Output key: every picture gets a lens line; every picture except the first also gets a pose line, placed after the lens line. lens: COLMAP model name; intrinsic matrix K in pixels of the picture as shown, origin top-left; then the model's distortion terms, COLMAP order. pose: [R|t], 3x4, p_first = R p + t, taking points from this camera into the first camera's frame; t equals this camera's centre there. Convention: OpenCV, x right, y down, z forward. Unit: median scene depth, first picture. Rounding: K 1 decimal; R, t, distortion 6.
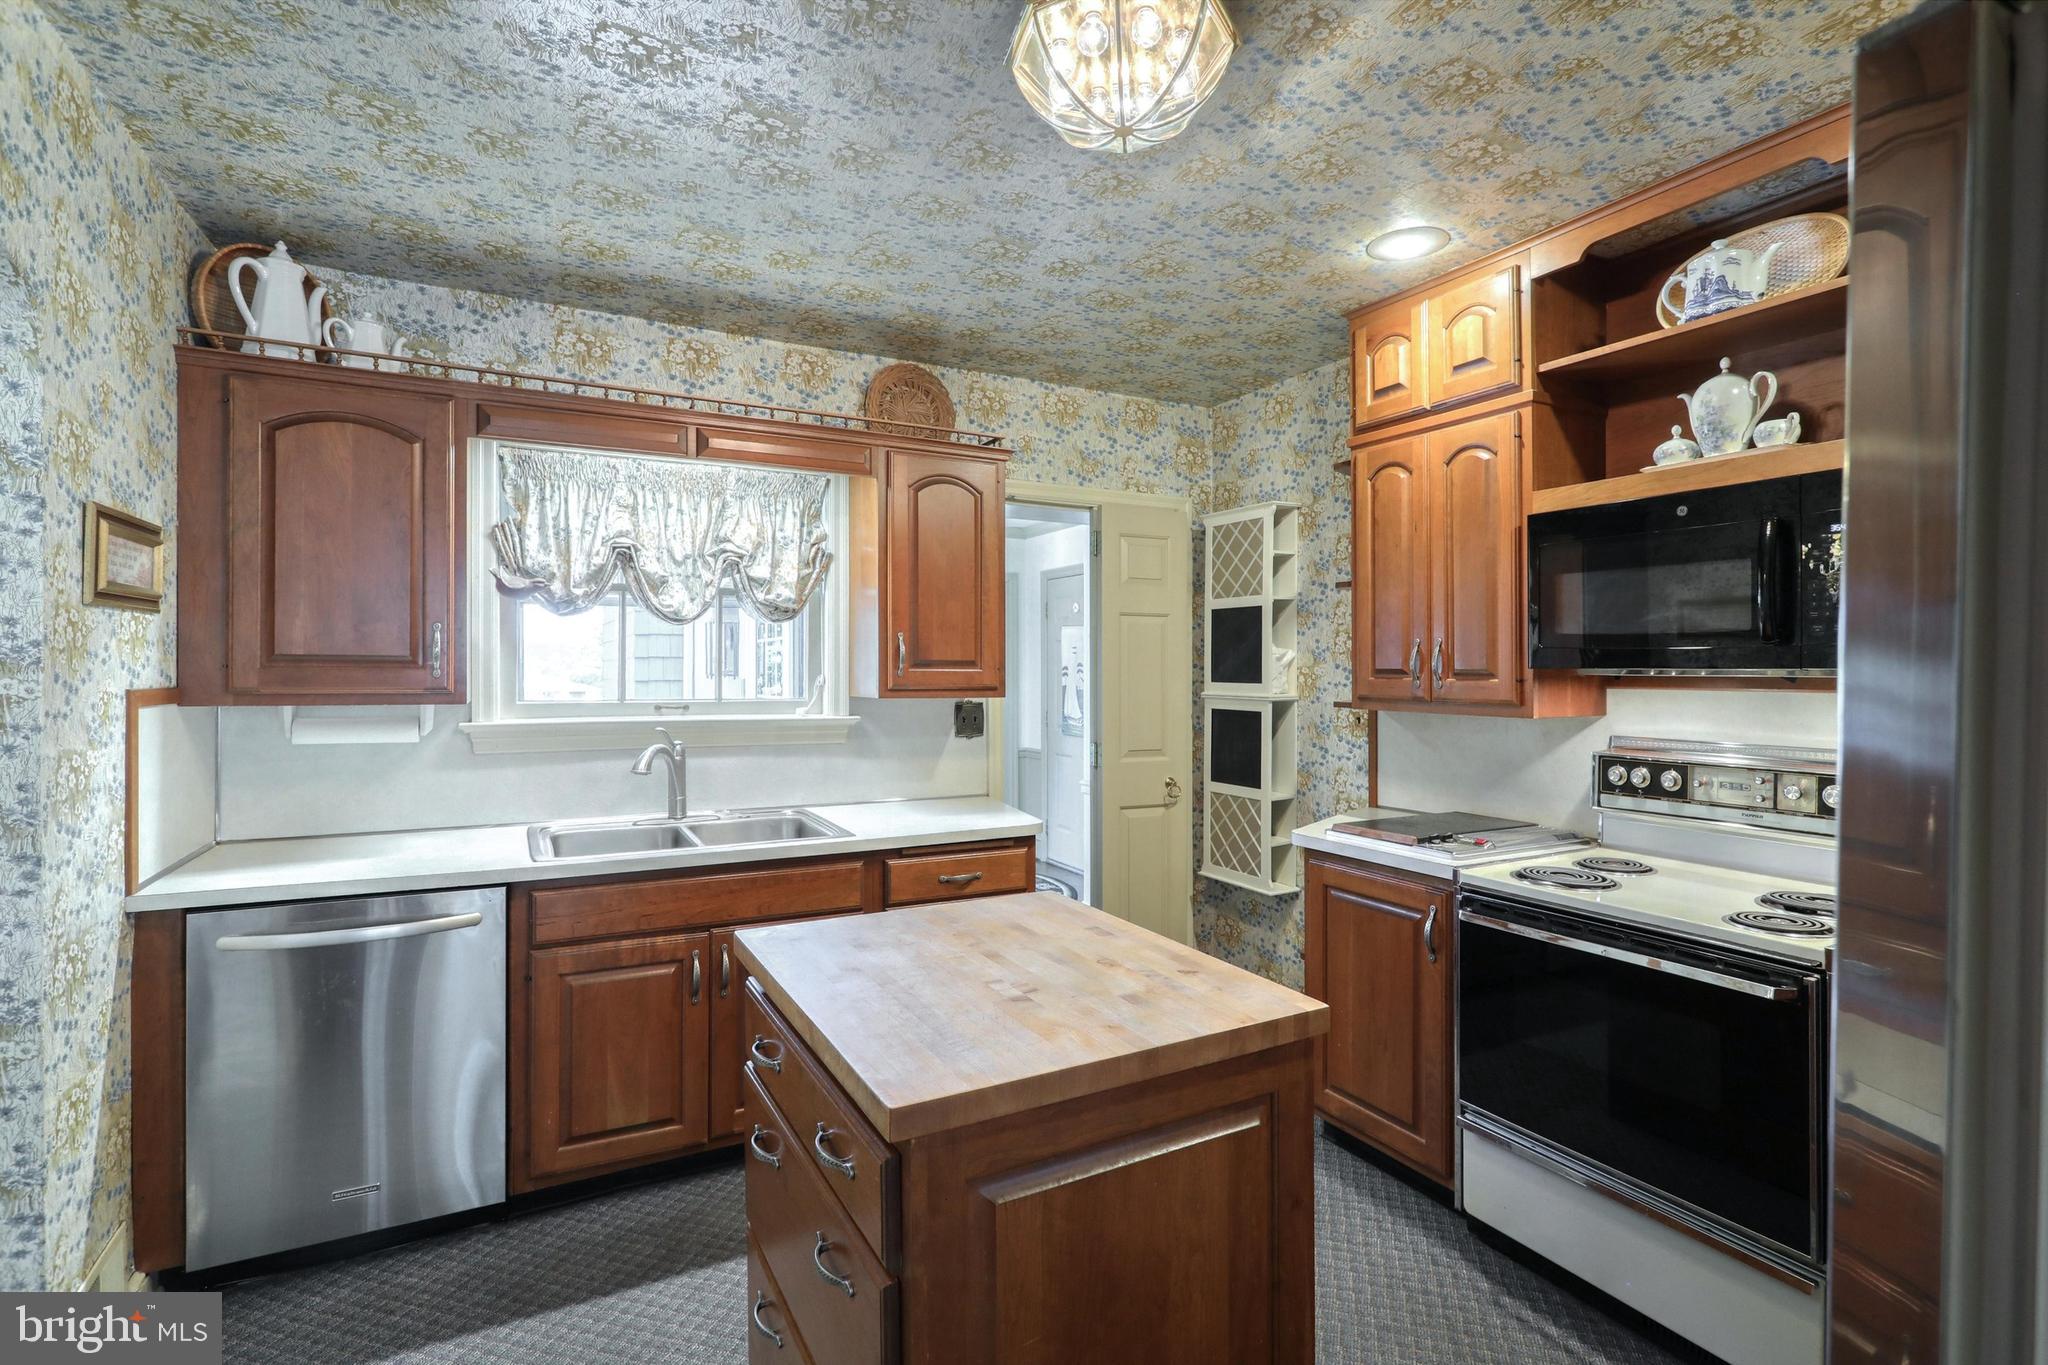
lens RADIAL K [[990.7, 0, 1029.4], [0, 990.7, 651.7], [0, 0, 1]] dist [-0.002254, -0.000114]
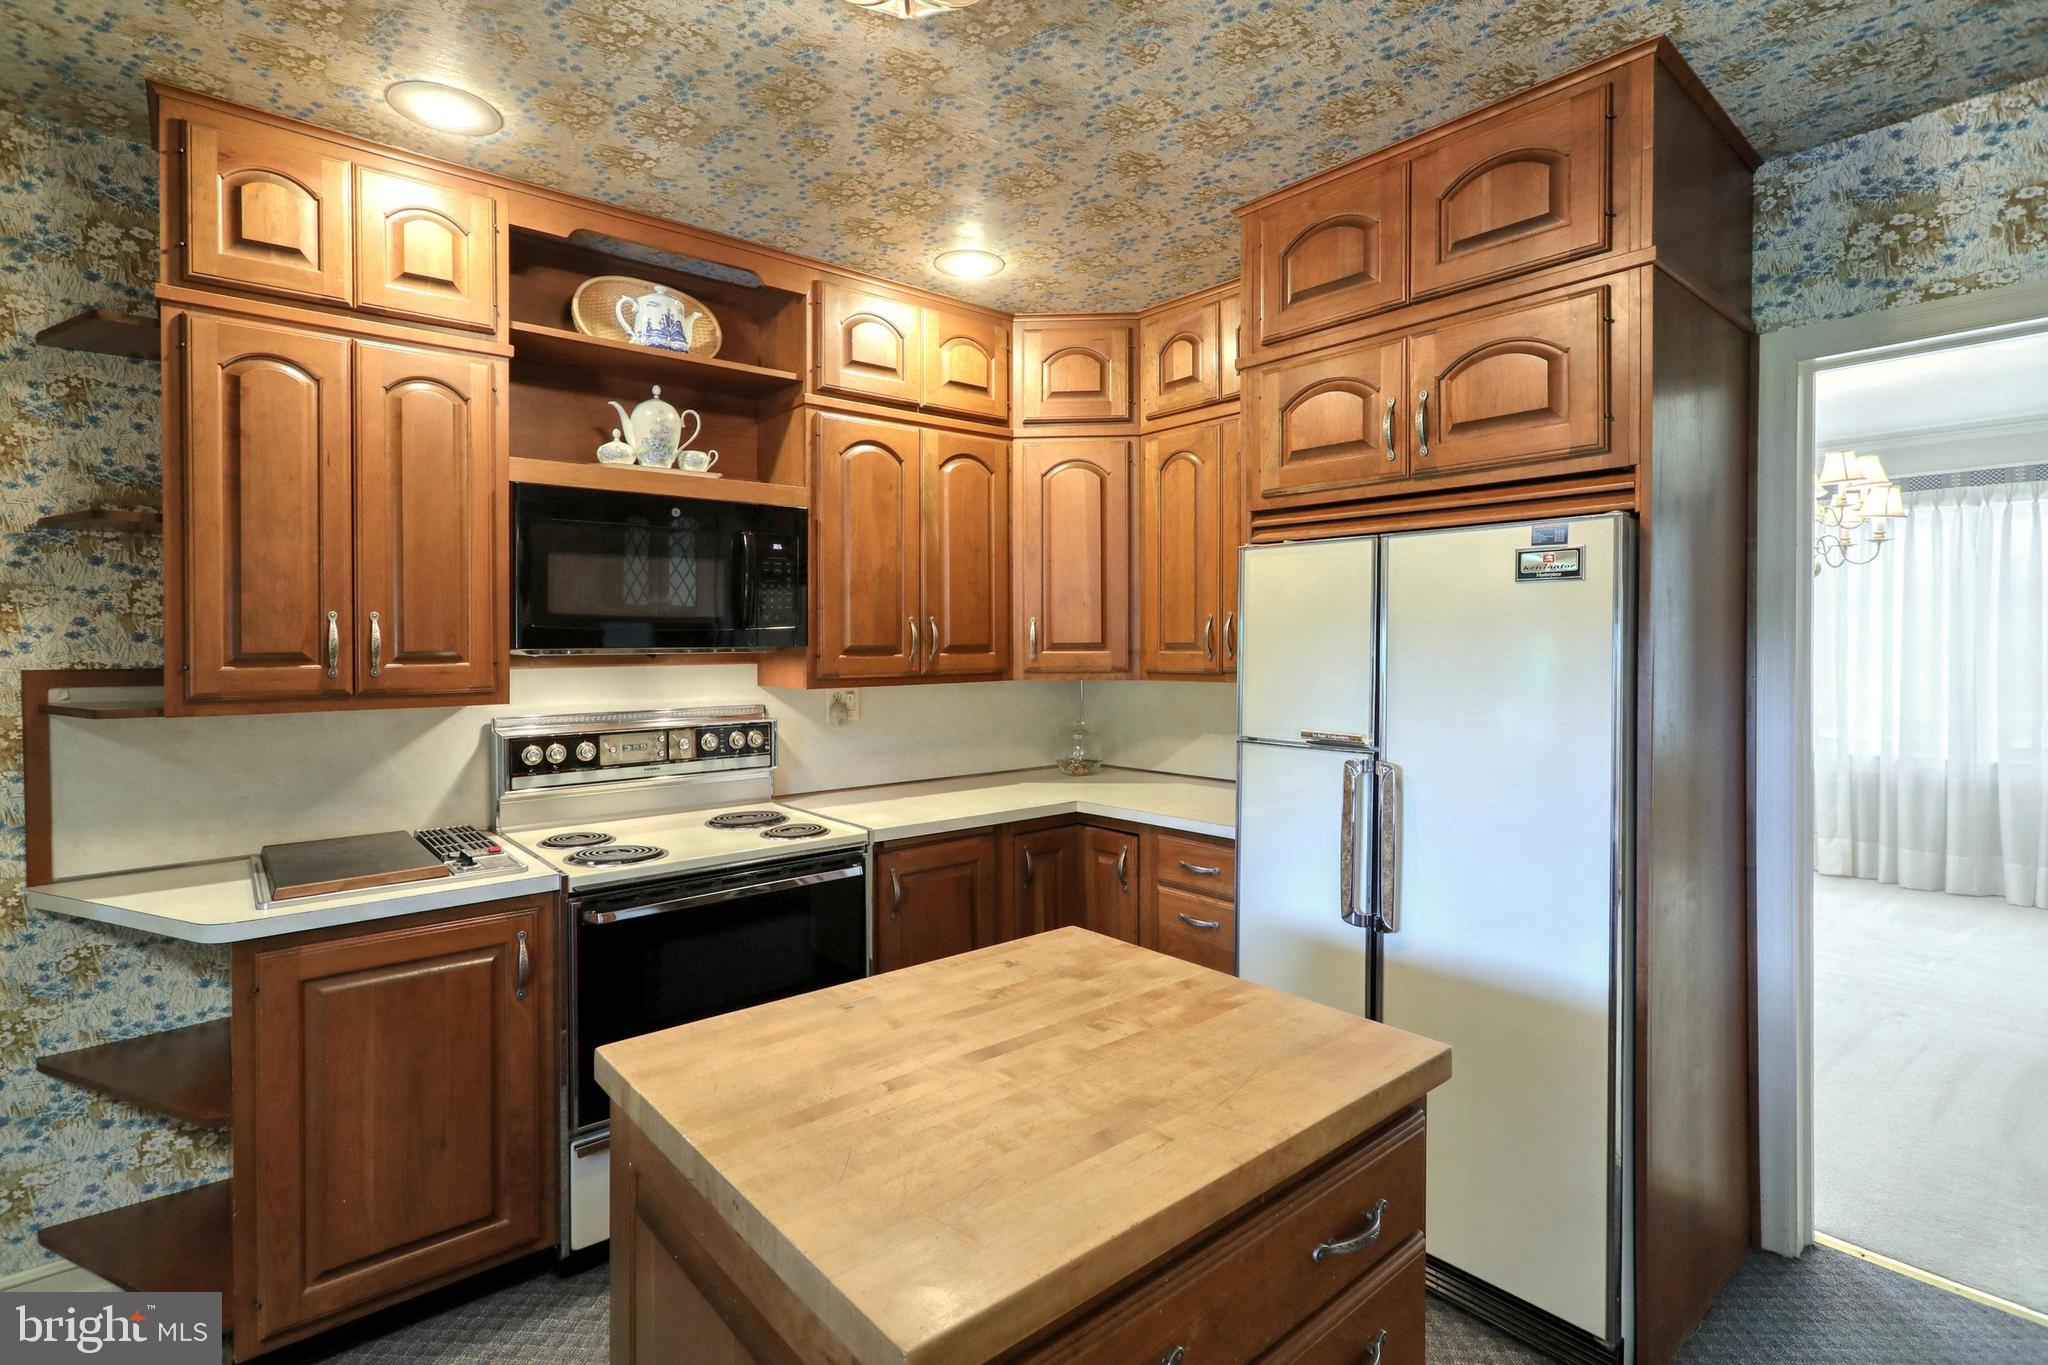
lens RADIAL K [[964.0, 0, 1028.2], [0, 964.0, 637.6], [0, 0, 1]] dist [0.000950, 0.000407]
pose [[-0.204379, 0.000085, 0.978892, -0.478322], [-0.010466, 0.999943, -0.002272, 0.002670], [-0.978836, -0.010709, -0.204366, 0.731734]]
